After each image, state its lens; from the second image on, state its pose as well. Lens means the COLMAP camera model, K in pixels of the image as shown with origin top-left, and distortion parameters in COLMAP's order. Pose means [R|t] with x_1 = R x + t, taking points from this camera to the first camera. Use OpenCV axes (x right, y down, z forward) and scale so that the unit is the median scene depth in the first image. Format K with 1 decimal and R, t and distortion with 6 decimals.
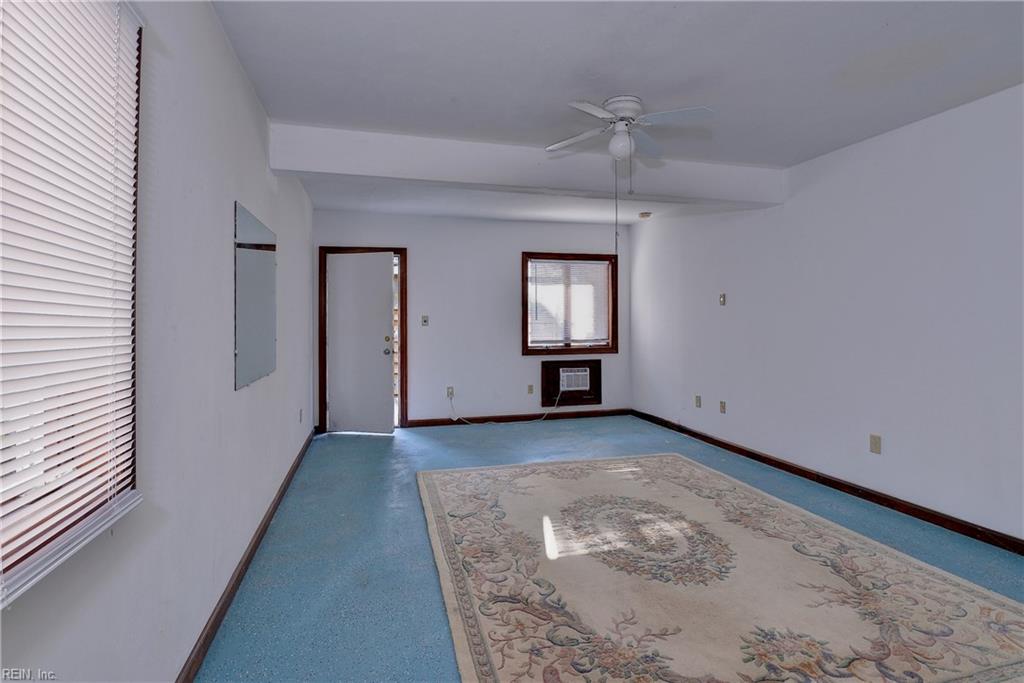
lens RADIAL K [[519.1, 0, 513.3], [0, 519.1, 314.1], [0, 0, 1]] dist [-0.021350, -0.000918]
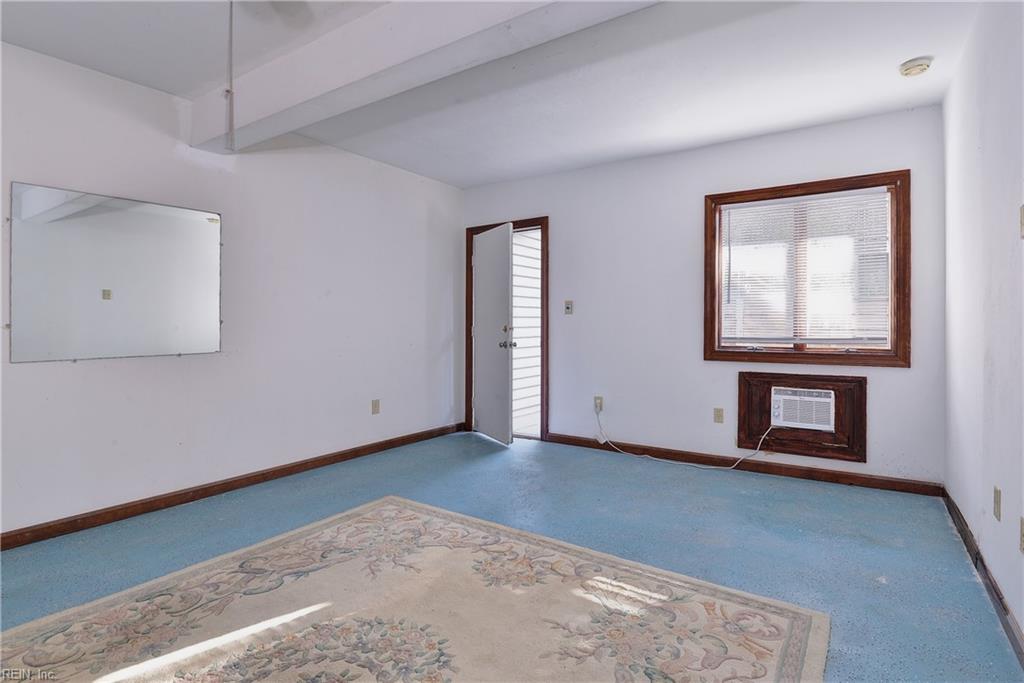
lens RADIAL K [[519.1, 0, 513.3], [0, 519.1, 314.1], [0, 0, 1]] dist [-0.021350, -0.000918]
pose [[0.656836, -0.008931, -0.753981, 0.341576], [0.007987, 0.999956, -0.004886, 0.025147], [0.753992, -0.002813, 0.656878, 0.415066]]
